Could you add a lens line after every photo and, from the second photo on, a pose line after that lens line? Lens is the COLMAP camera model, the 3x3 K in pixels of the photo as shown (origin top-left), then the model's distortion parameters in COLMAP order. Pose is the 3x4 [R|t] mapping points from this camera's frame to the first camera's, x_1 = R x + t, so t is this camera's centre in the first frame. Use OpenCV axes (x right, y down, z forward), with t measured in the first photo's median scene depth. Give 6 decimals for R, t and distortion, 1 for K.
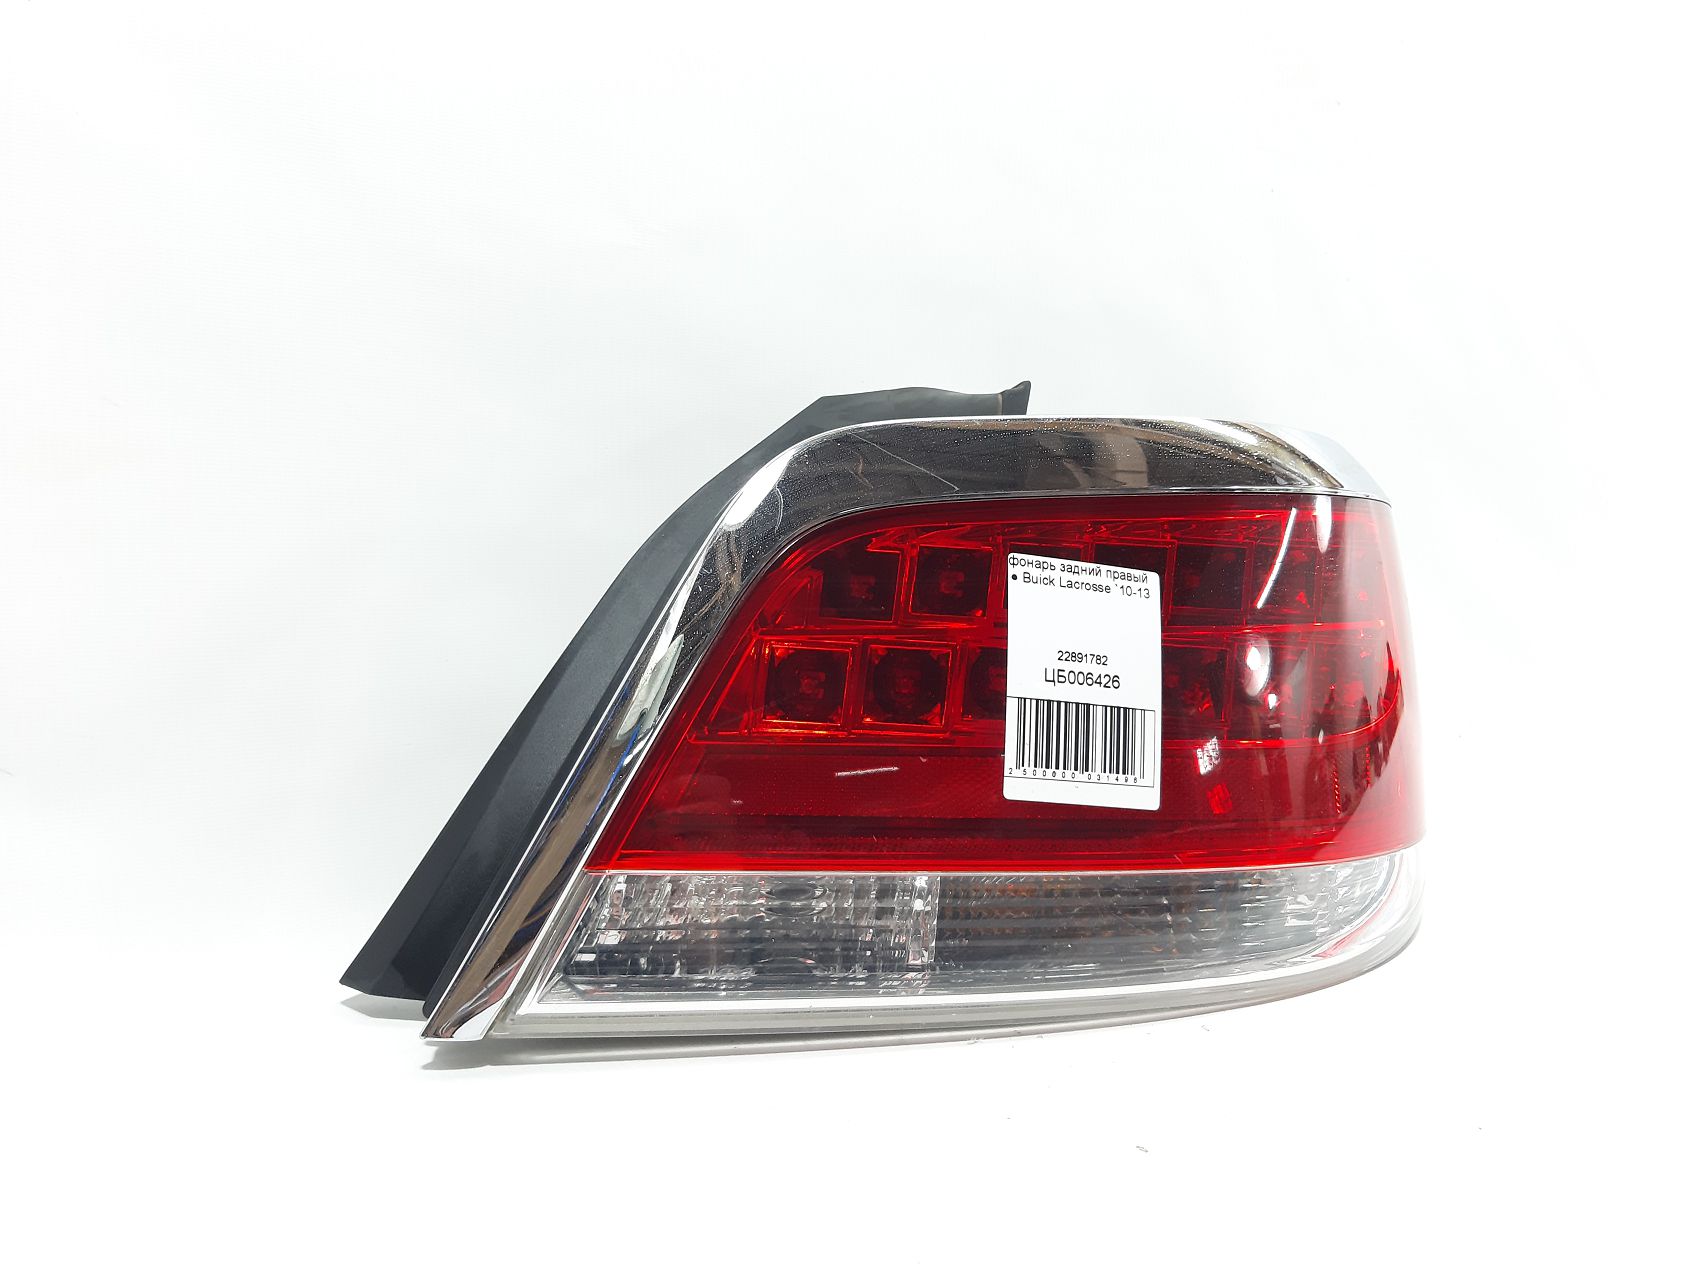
lens RADIAL K [[1291.8, 0, 849.5], [0, 1291.8, 637.0], [0, 0, 1]] dist [0.134719, -0.220806]
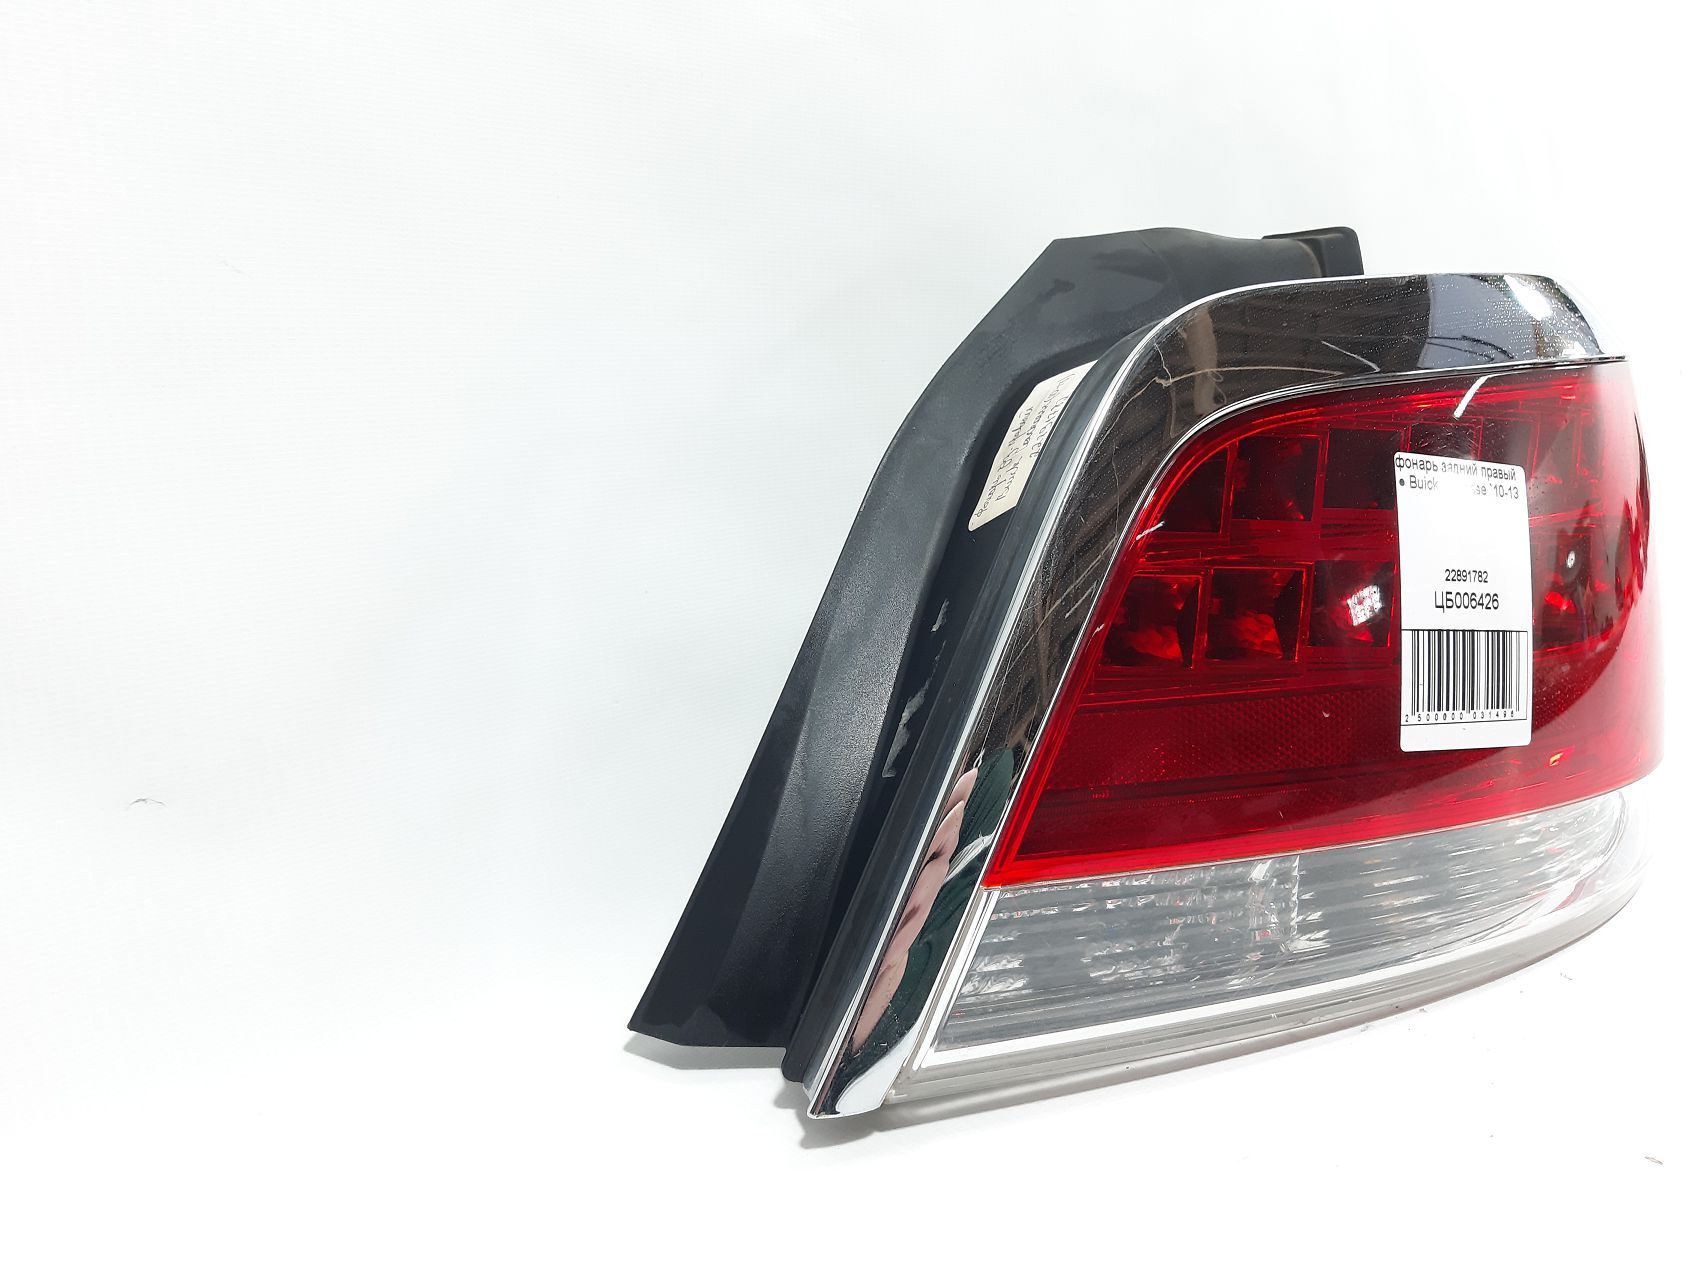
lens RADIAL K [[1291.8, 0, 849.5], [0, 1291.8, 637.0], [0, 0, 1]] dist [0.134719, -0.220806]
pose [[0.983504, -0.046690, 0.174758, -0.365330], [0.019886, 0.988166, 0.152091, -0.082569], [-0.179791, -0.146107, 0.972794, 0.236323]]
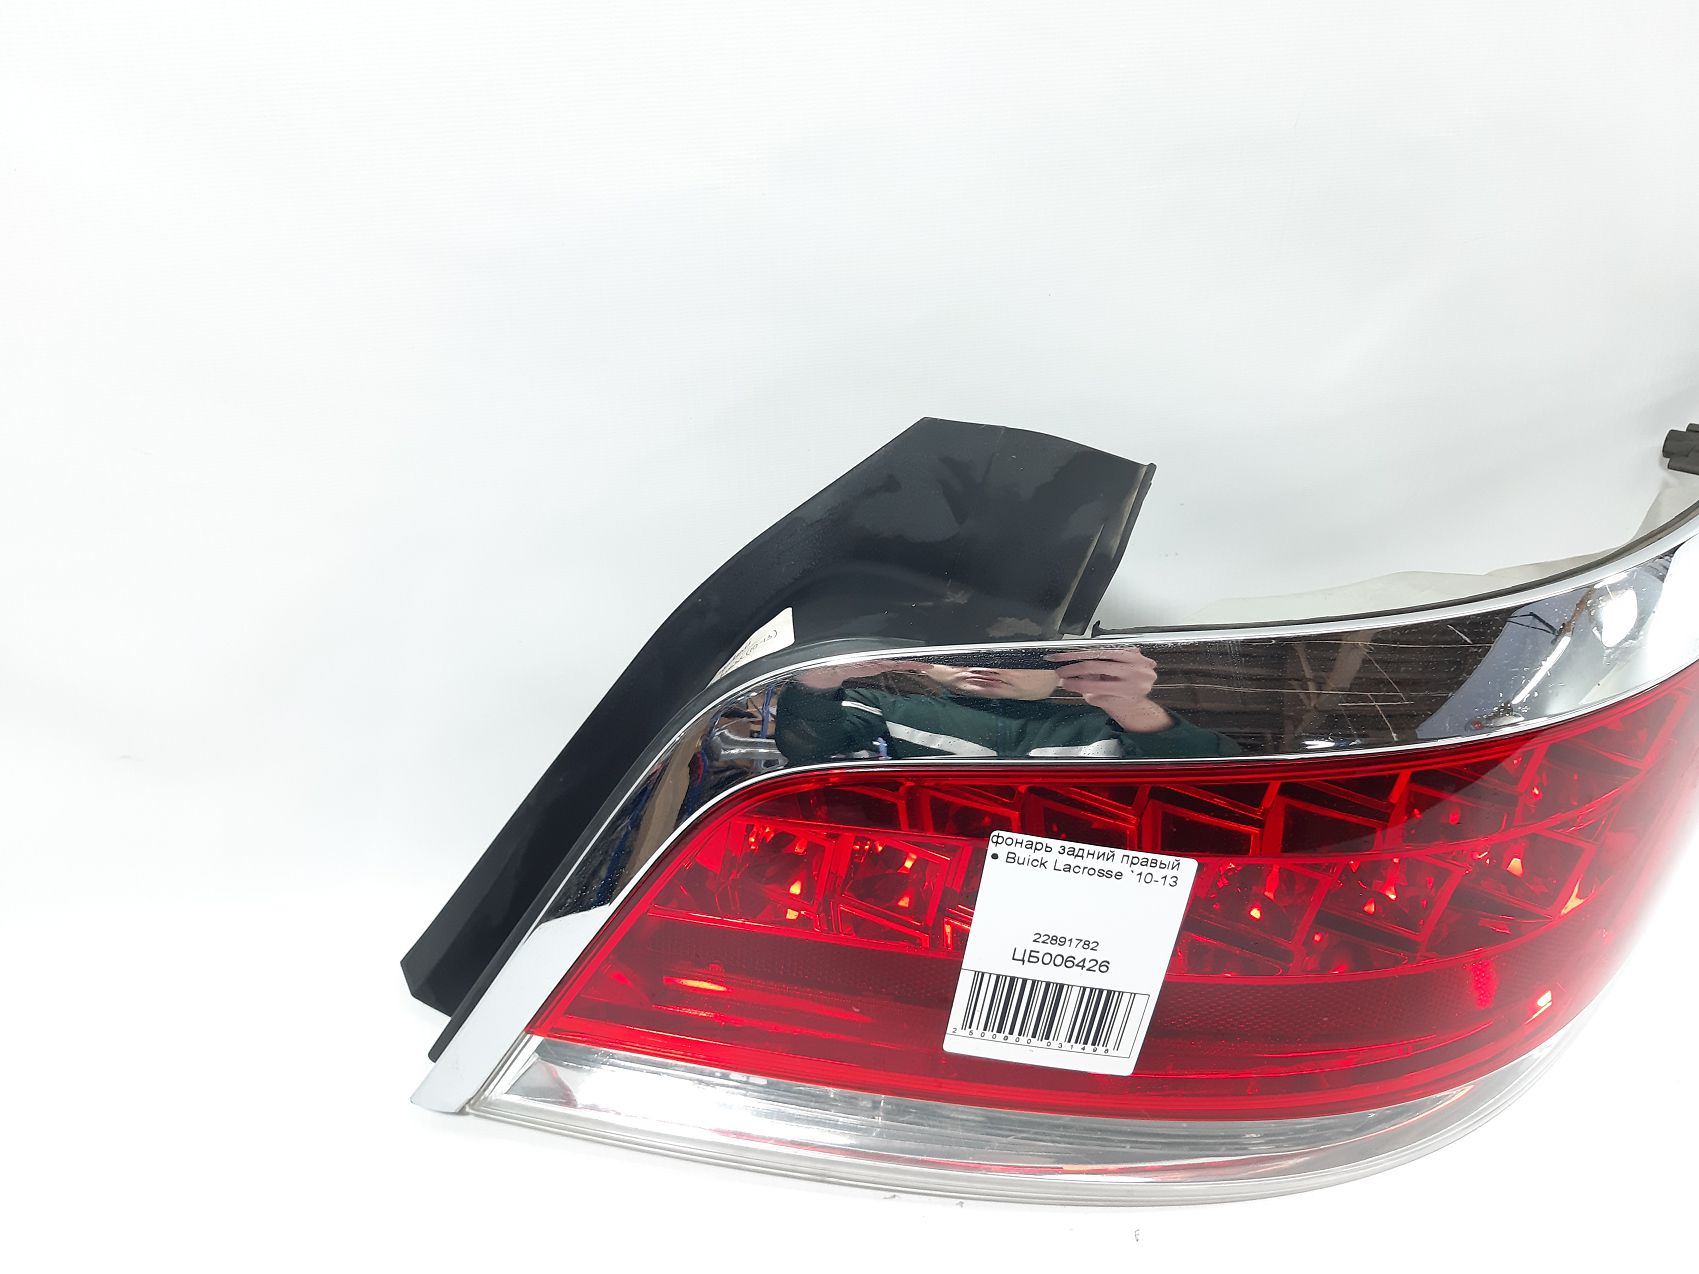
lens RADIAL K [[1291.8, 0, 849.5], [0, 1291.8, 637.0], [0, 0, 1]] dist [0.134719, -0.220806]
pose [[0.919176, 0.252002, -0.302671, 0.259701], [-0.036422, 0.819597, 0.571781, -0.643665], [0.392159, -0.514544, 0.762533, 0.385231]]
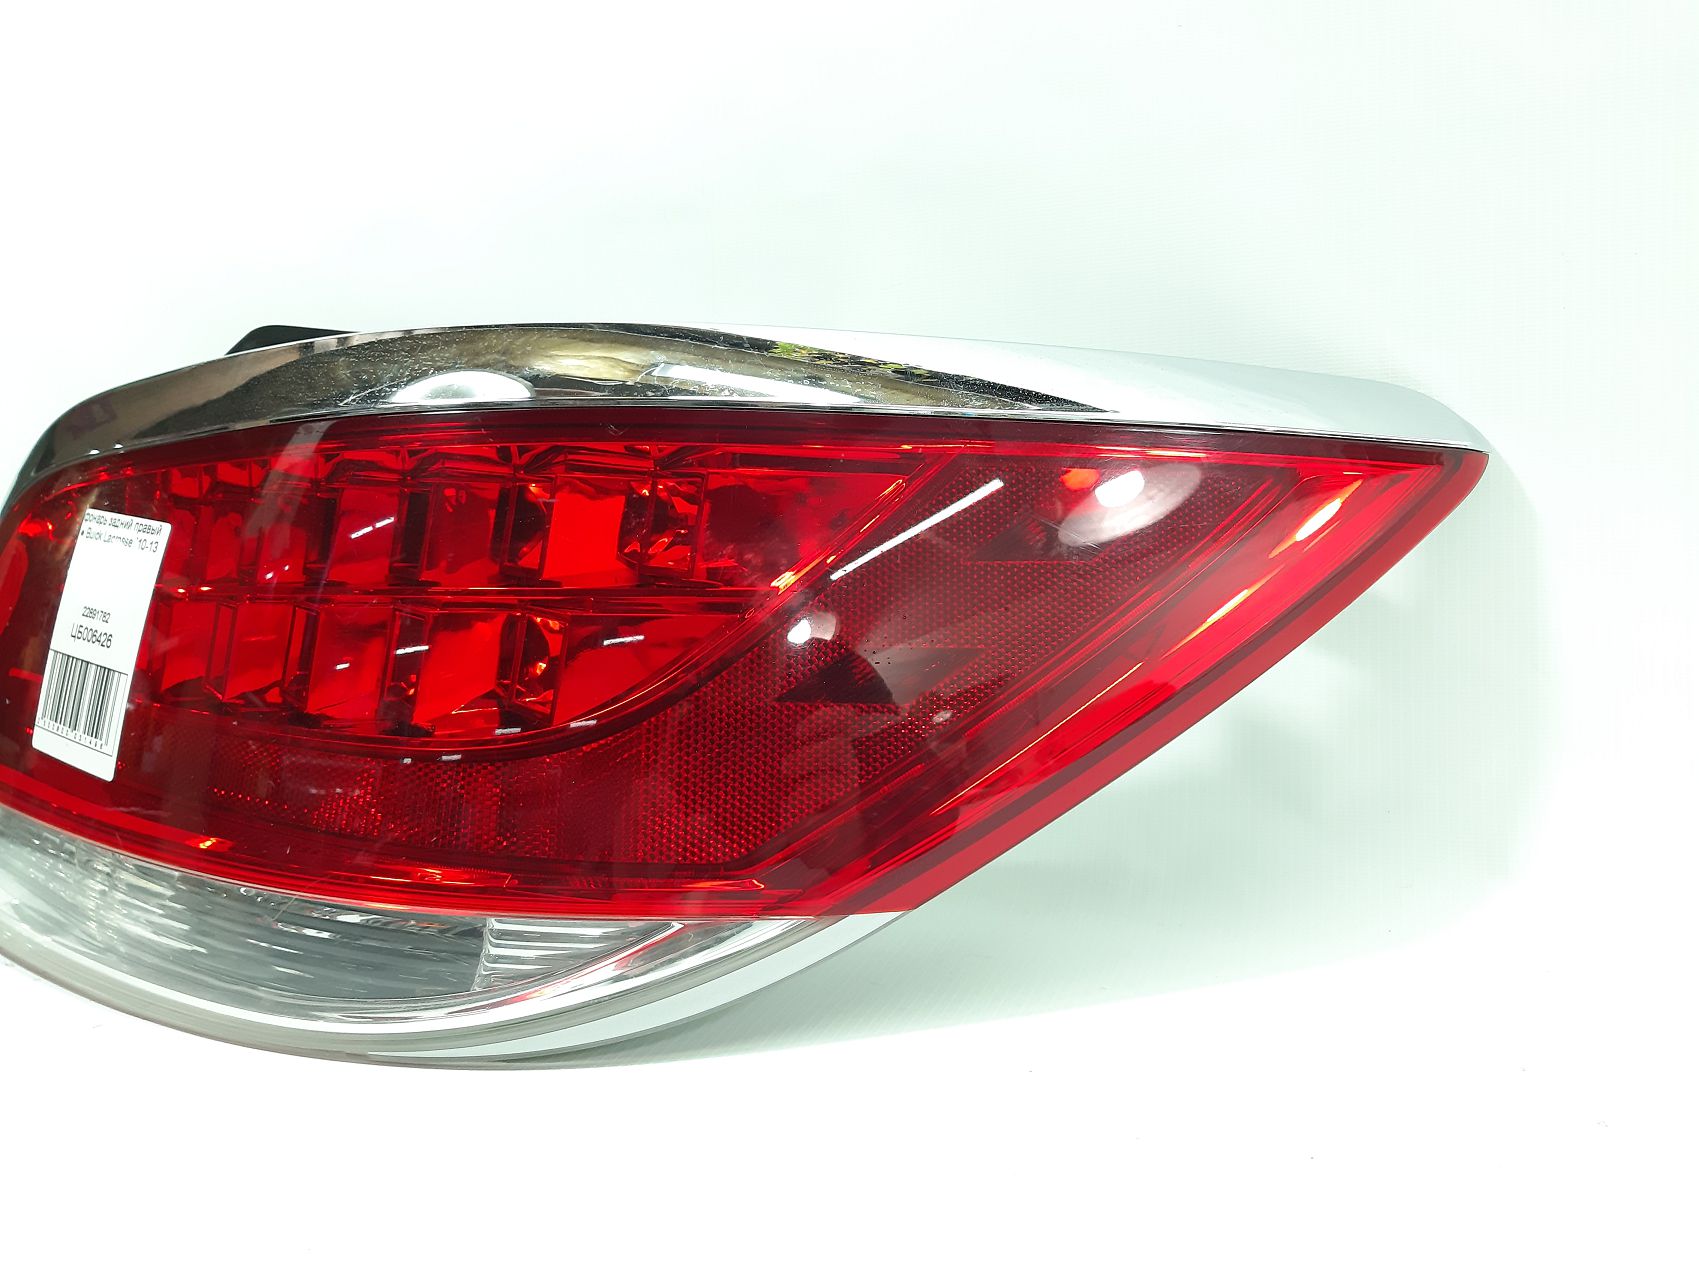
lens RADIAL K [[1291.8, 0, 849.5], [0, 1291.8, 637.0], [0, 0, 1]] dist [0.134719, -0.220806]
pose [[0.548298, 0.029998, -0.835745, 1.309078], [-0.033502, 0.999342, 0.013891, 0.000498], [0.835612, 0.020383, 0.548942, 0.931917]]
